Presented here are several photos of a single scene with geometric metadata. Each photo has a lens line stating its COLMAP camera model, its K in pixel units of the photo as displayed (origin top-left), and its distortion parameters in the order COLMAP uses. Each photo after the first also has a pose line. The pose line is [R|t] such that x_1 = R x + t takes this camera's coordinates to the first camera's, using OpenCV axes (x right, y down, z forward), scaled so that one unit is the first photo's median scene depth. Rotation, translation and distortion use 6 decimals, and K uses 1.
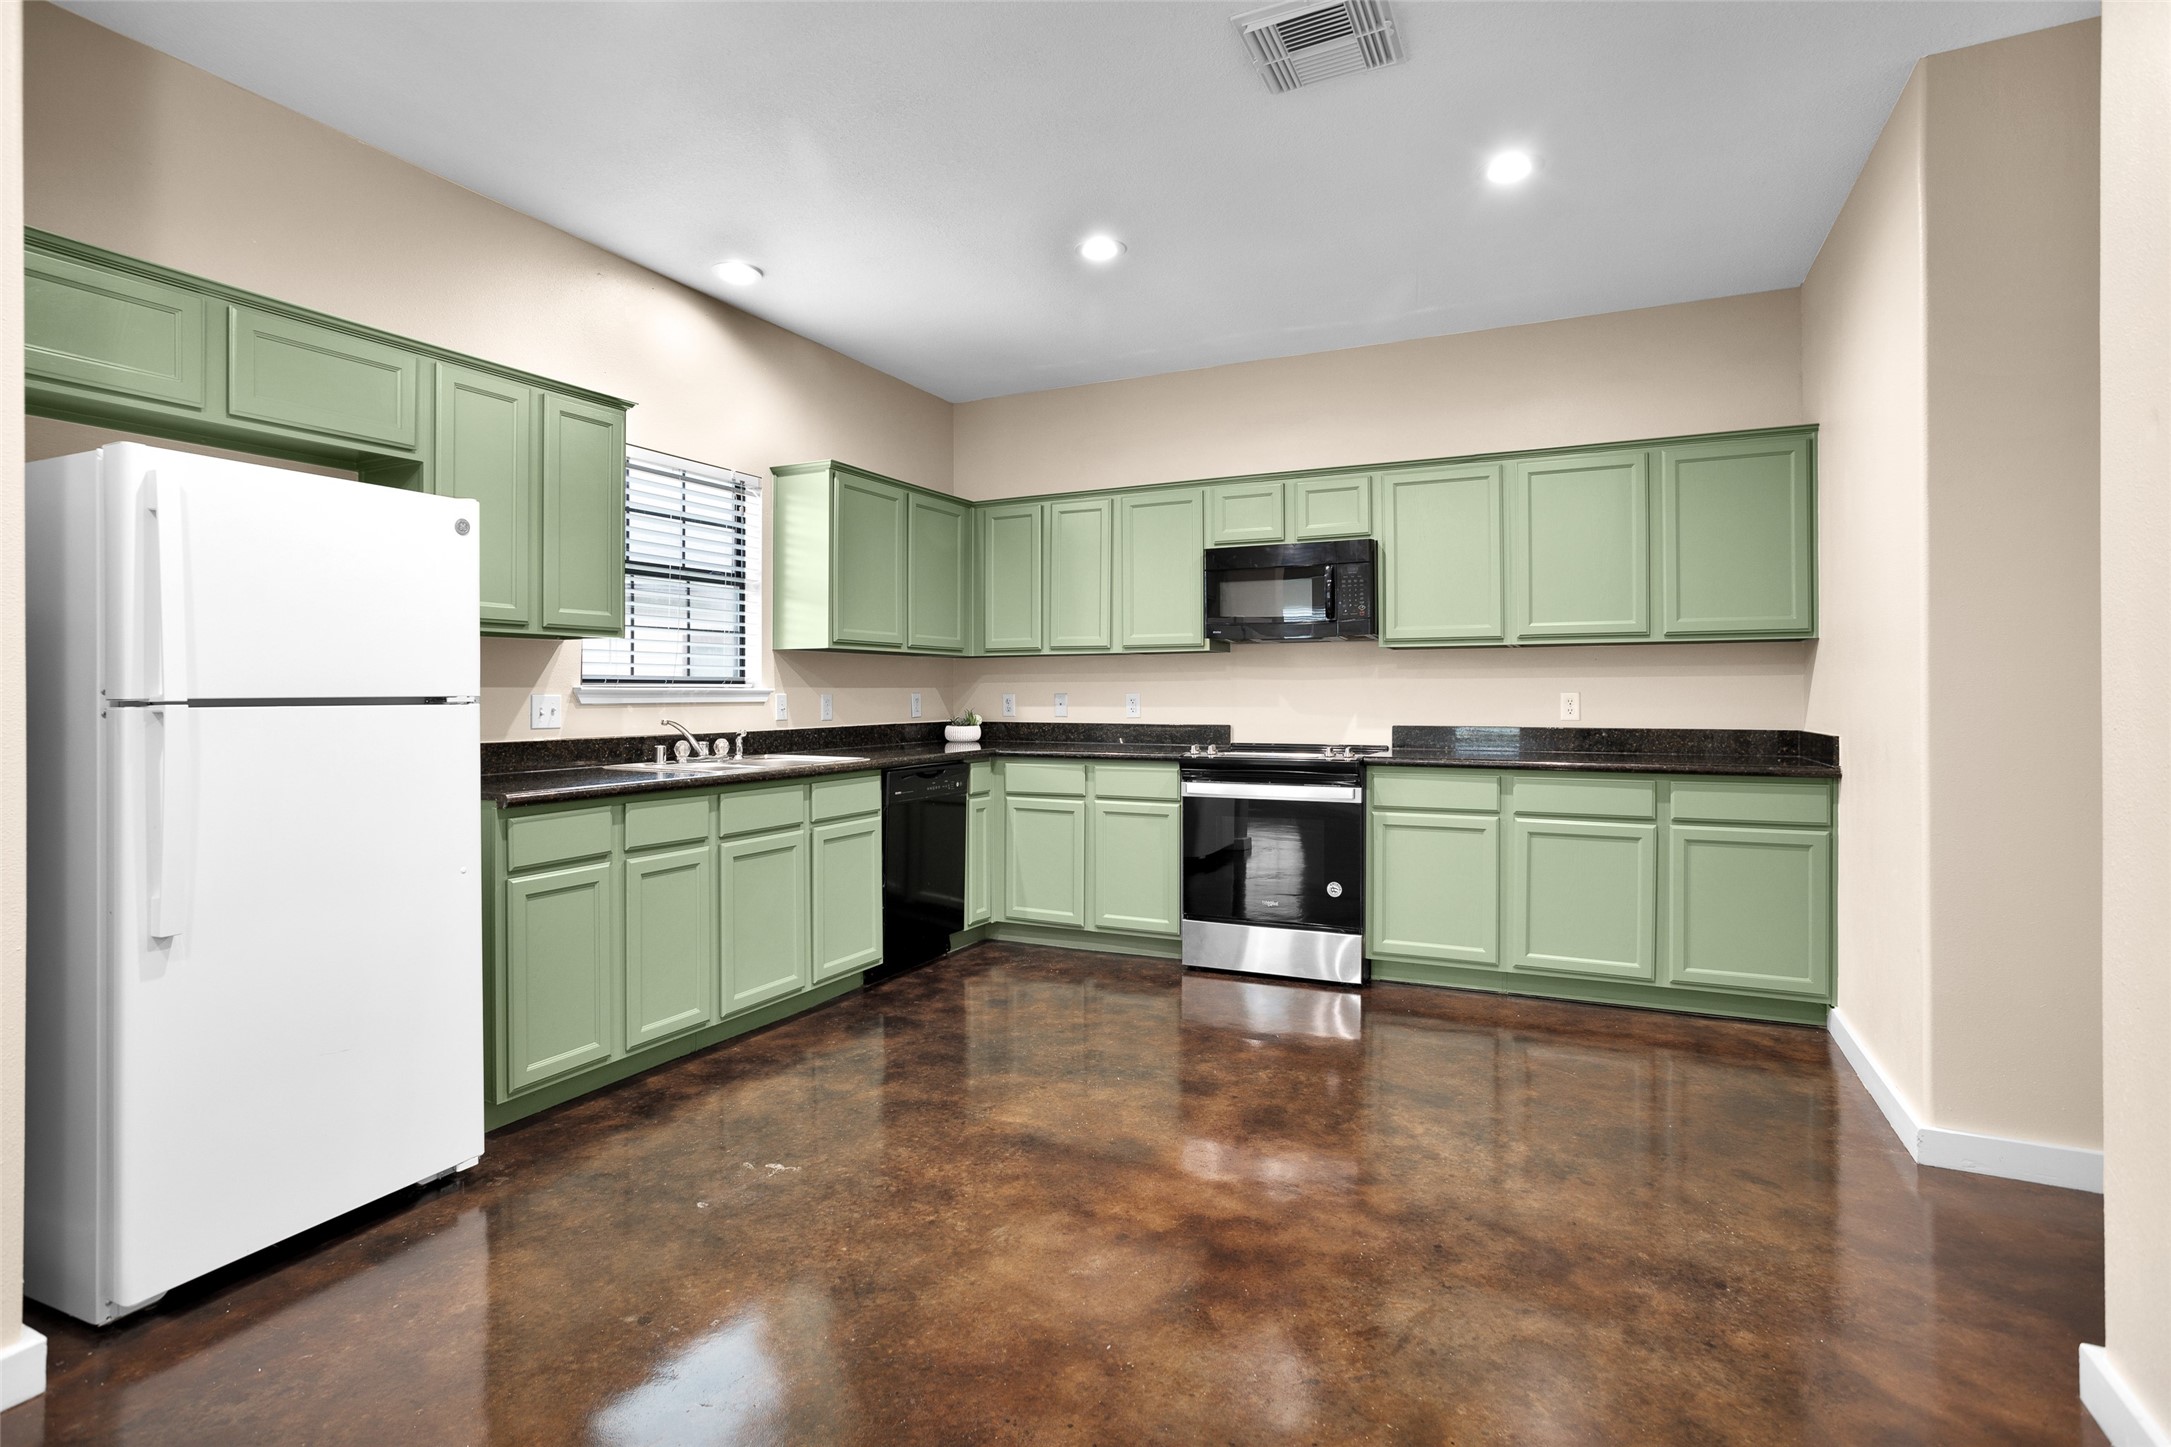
lens RADIAL K [[1074.5, 0, 1117.3], [0, 1074.5, 694.0], [0, 0, 1]] dist [-0.031469, 0.020949]
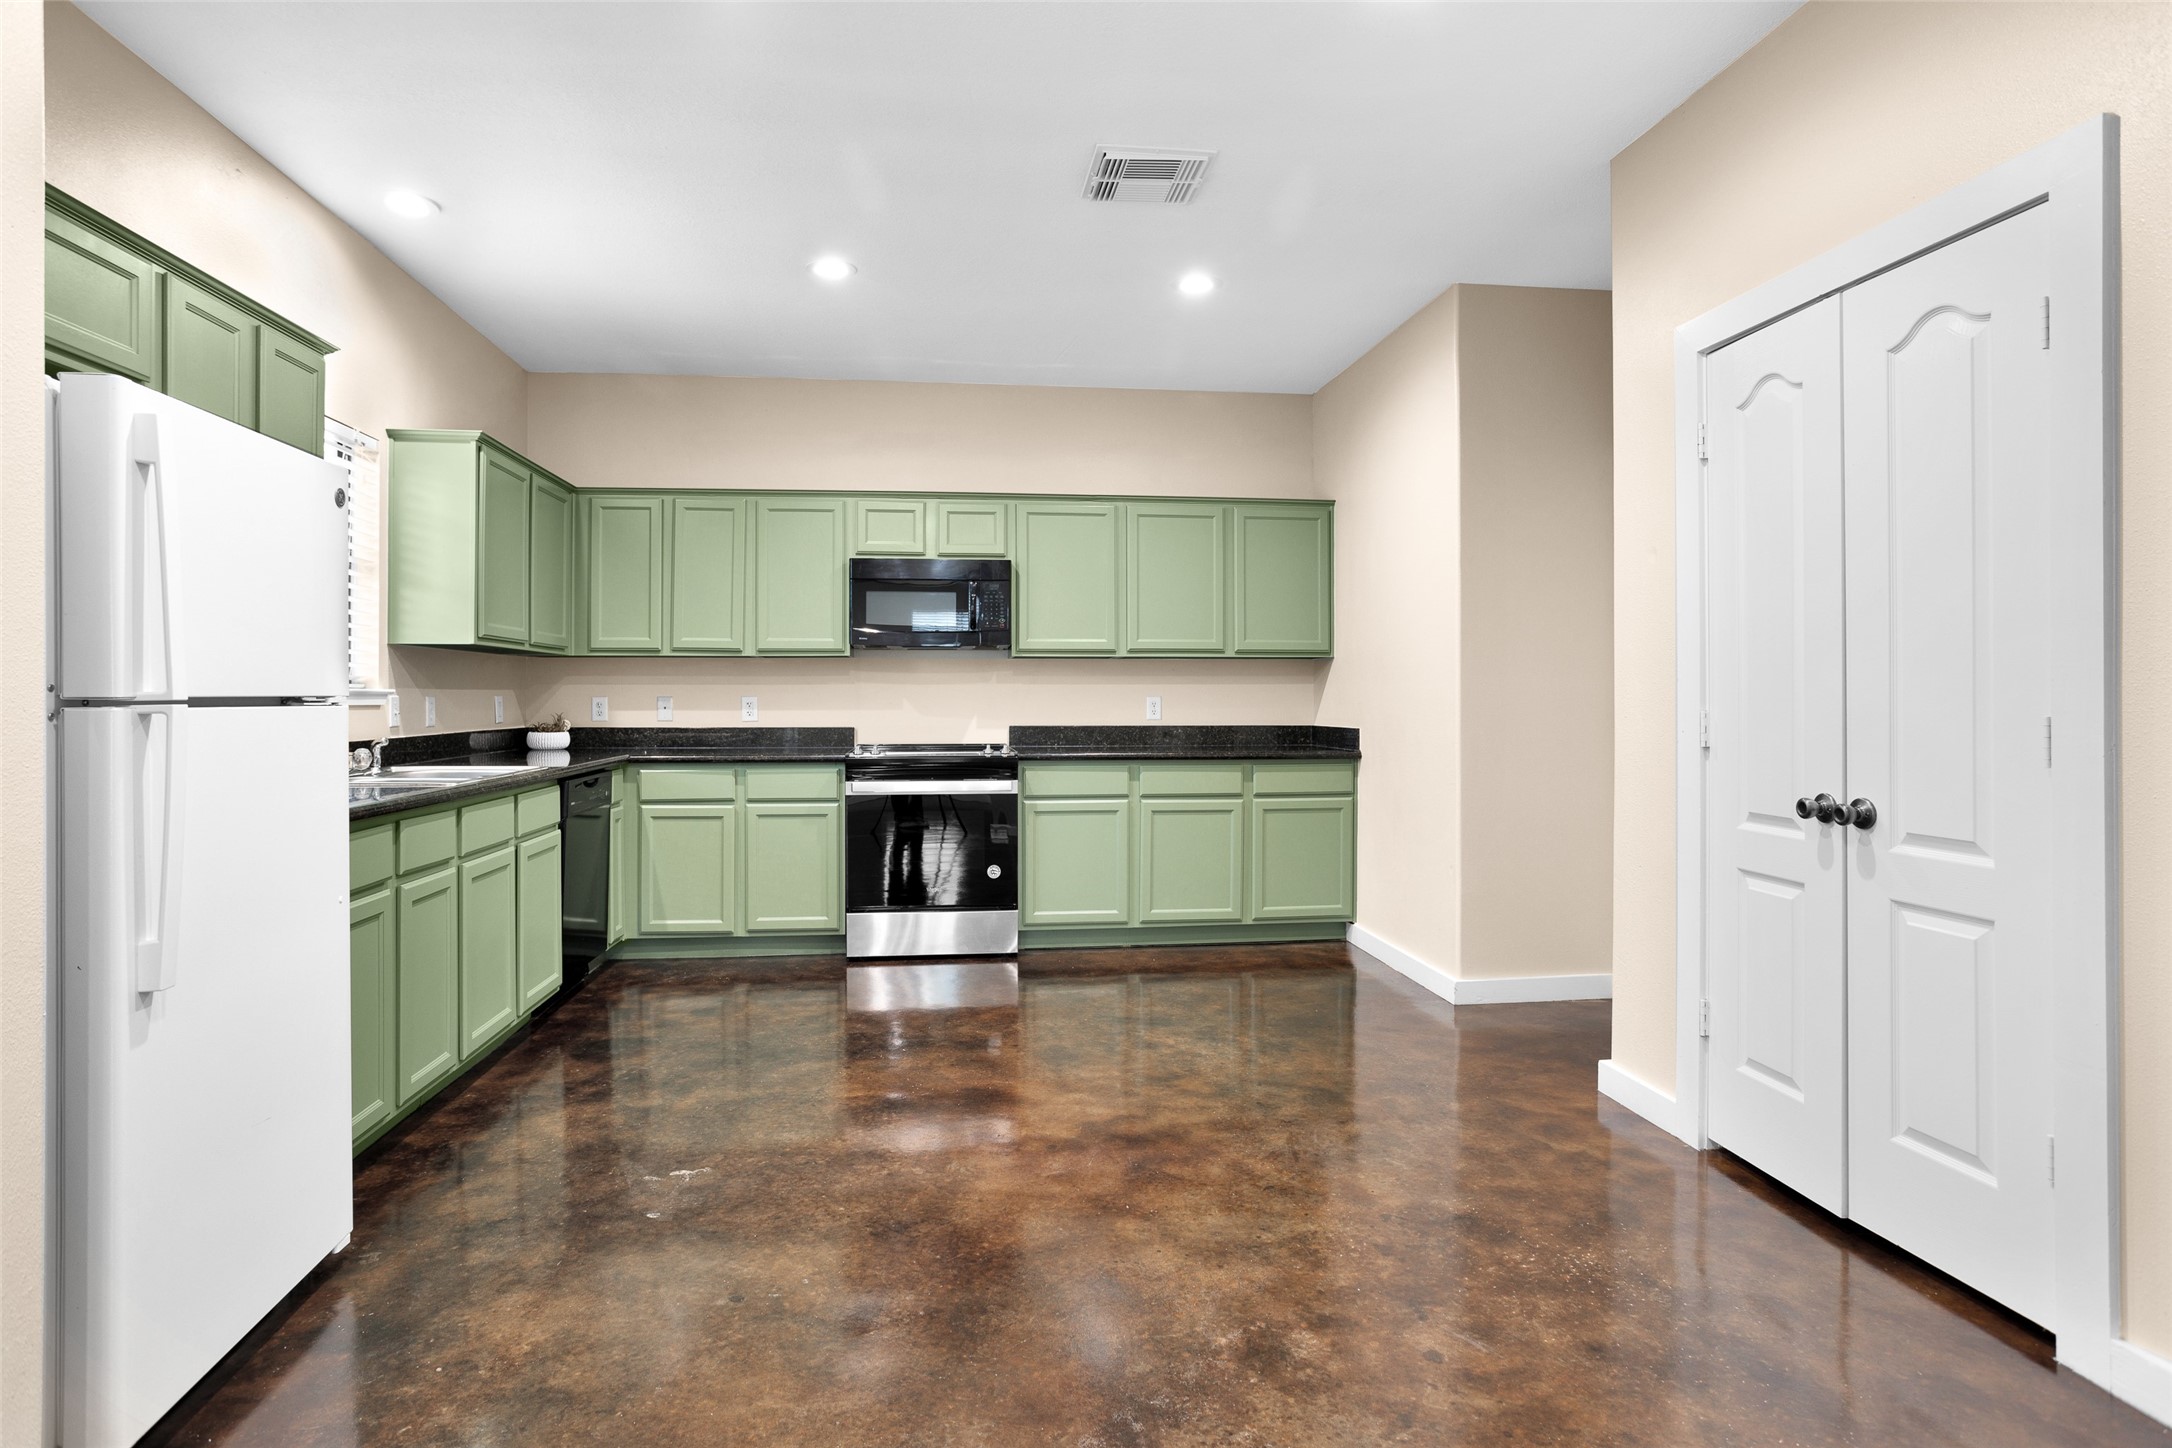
lens RADIAL K [[1118.3, 0, 1104.0], [0, 1118.3, 703.3], [0, 0, 1]] dist [-0.018214, 0.007105]
pose [[0.843544, -0.000476, 0.537060, -0.340454], [-0.001386, 0.999994, 0.003063, 0.002552], [-0.537058, -0.003328, 0.843539, -0.049731]]
